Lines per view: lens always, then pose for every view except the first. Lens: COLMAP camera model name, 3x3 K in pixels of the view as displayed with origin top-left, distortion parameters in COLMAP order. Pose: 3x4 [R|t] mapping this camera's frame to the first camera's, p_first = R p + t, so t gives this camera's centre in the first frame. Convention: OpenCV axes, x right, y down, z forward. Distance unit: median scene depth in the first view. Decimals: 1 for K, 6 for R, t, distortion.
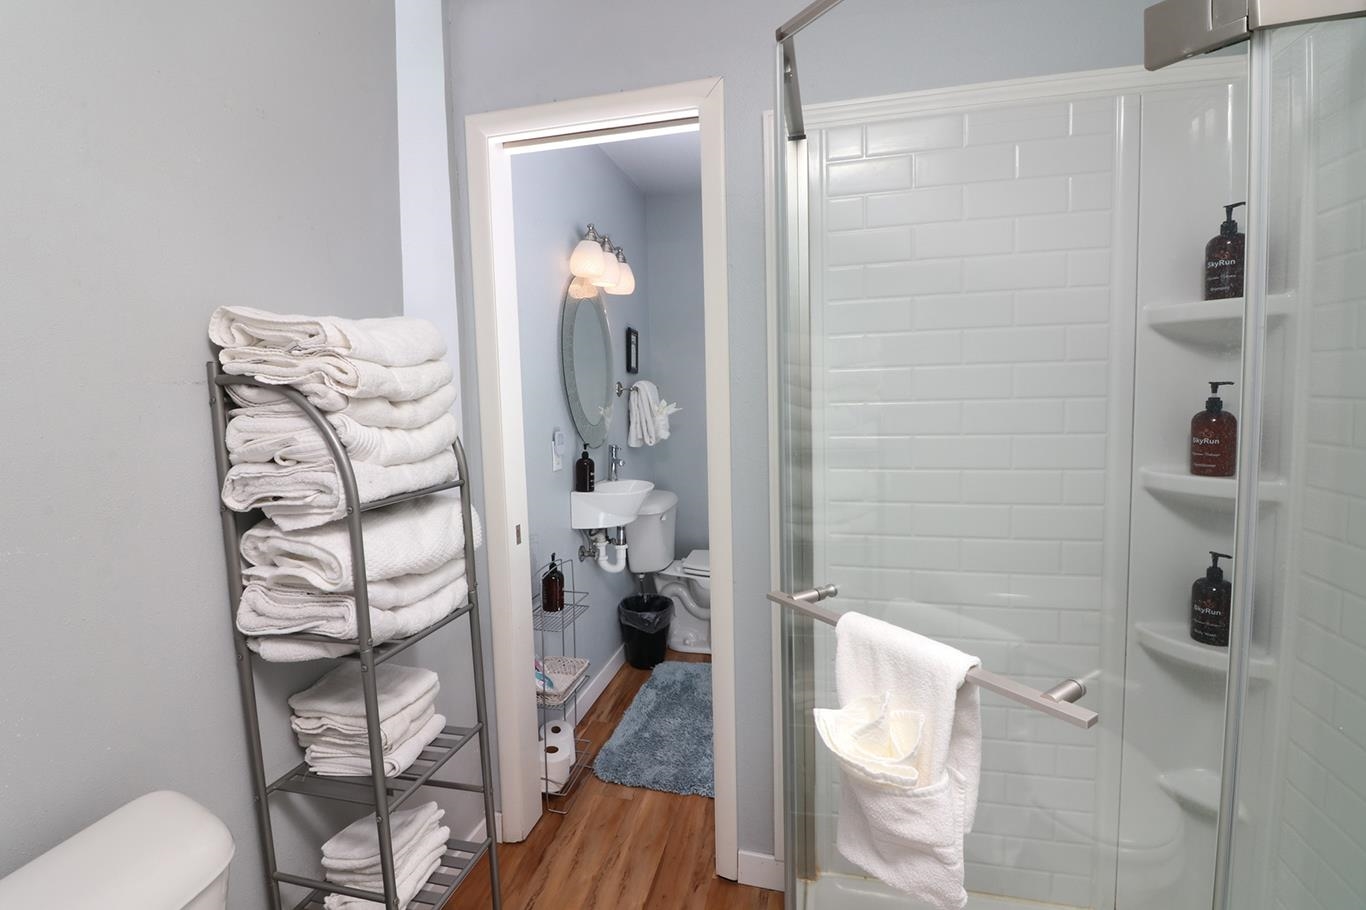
lens RADIAL K [[628.9, 0, 683.5], [0, 628.9, 444.1], [0, 0, 1]] dist [-0.008690, -0.007151]
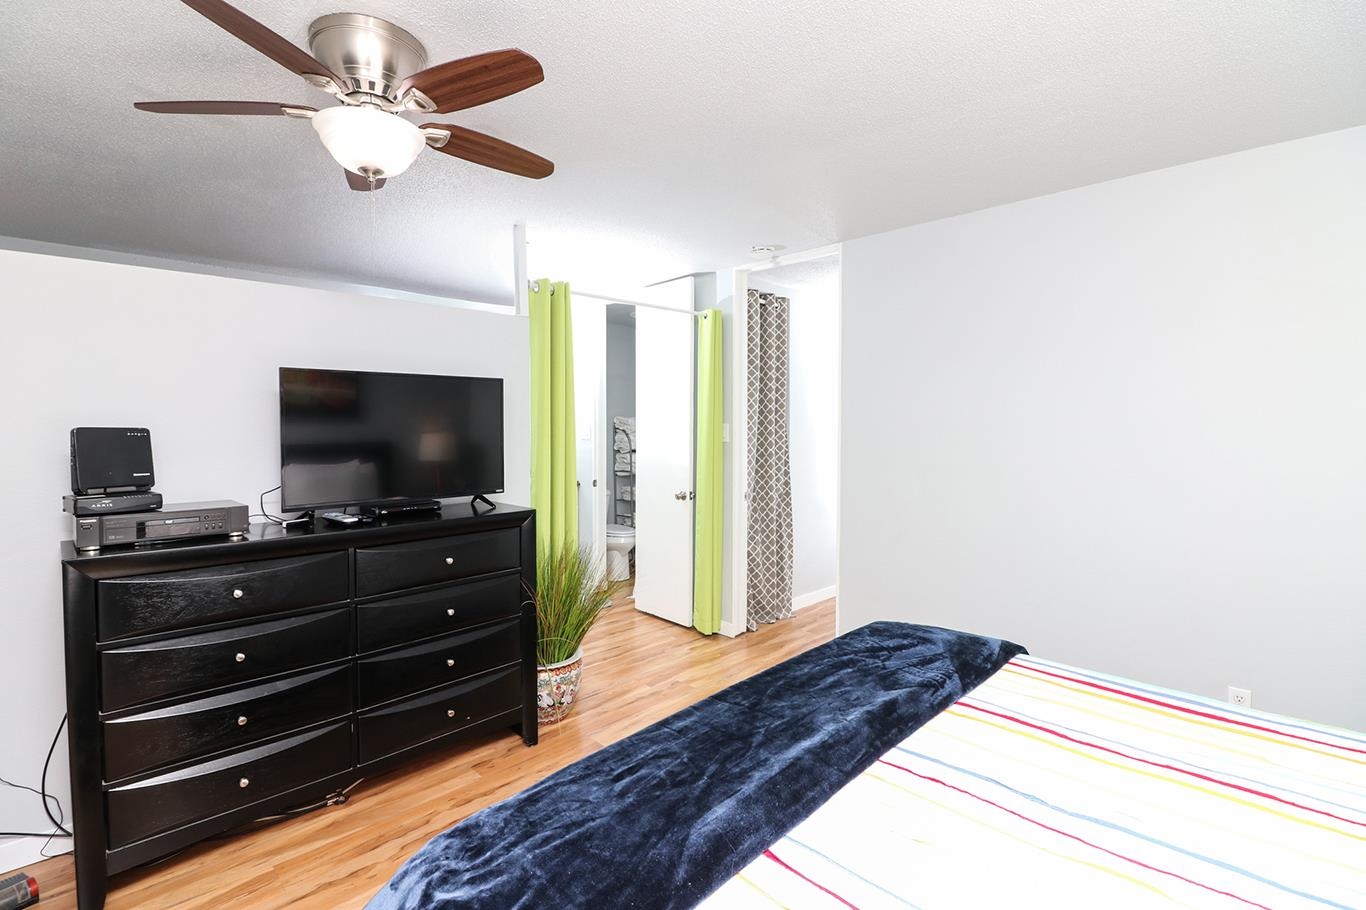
lens RADIAL K [[628.9, 0, 681.3], [0, 628.9, 448.7], [0, 0, 1]] dist [-0.008690, -0.007151]
pose [[0.855148, 0.051722, -0.515797, 2.996658], [-0.064720, 0.997877, -0.007236, 0.098249], [0.514328, 0.039570, 0.856680, -3.925919]]
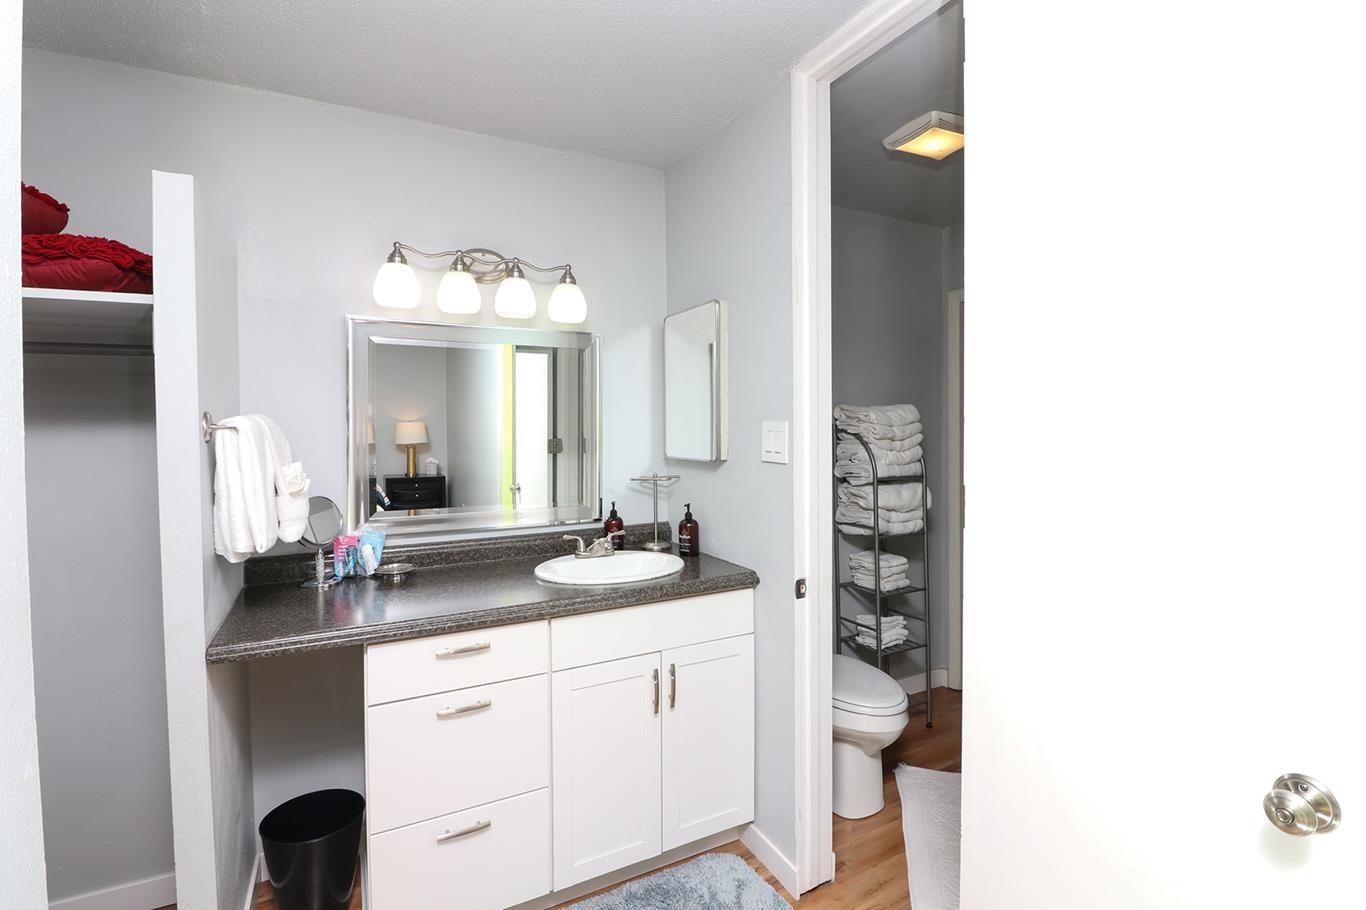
lens RADIAL K [[628.9, 0, 683.9], [0, 628.9, 443.9], [0, 0, 1]] dist [-0.008690, -0.007151]
pose [[0.670253, 0.041073, -0.740995, 0.908646], [-0.067267, 0.997720, -0.005542, 0.019900], [0.739077, 0.053559, 0.671488, -1.419534]]
